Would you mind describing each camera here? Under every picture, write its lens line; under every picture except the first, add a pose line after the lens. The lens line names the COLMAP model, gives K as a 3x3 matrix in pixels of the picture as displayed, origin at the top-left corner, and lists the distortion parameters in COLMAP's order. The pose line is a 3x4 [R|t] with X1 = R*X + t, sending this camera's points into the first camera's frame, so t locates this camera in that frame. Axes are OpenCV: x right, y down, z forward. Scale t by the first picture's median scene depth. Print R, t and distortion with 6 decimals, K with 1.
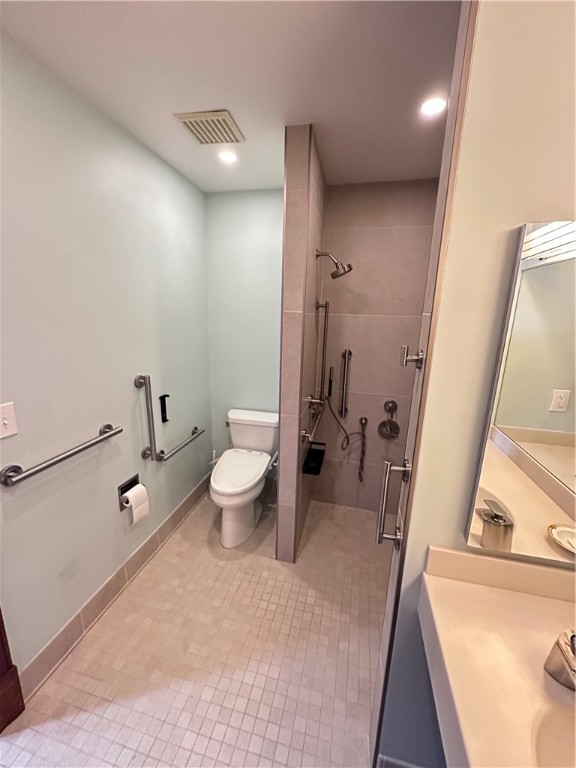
lens RADIAL K [[306.3, 0, 283.9], [0, 306.3, 382.5], [0, 0, 1]] dist [-0.002884, 0.000715]
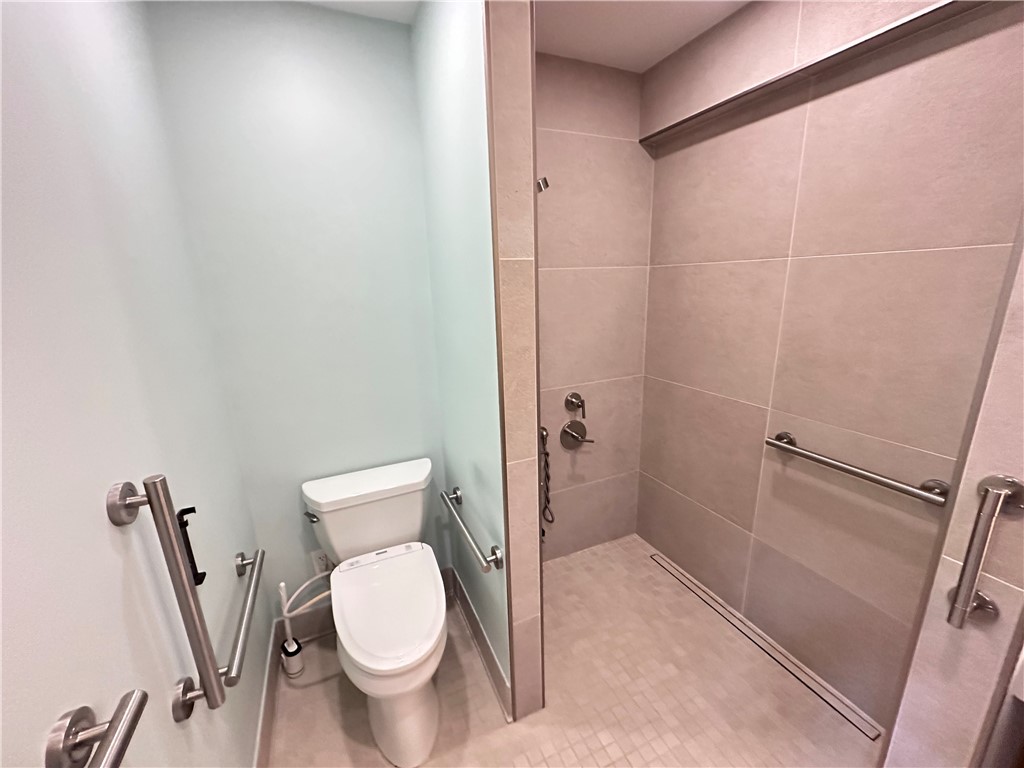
lens RADIAL K [[408.4, 0, 515.3], [0, 408.4, 385.7], [0, 0, 1]] dist [-0.002884, 0.000715]
pose [[0.787163, -0.197048, 0.584420, -0.318624], [0.182527, 0.979569, 0.084432, -0.067251], [-0.589116, 0.040211, 0.807047, 0.374233]]
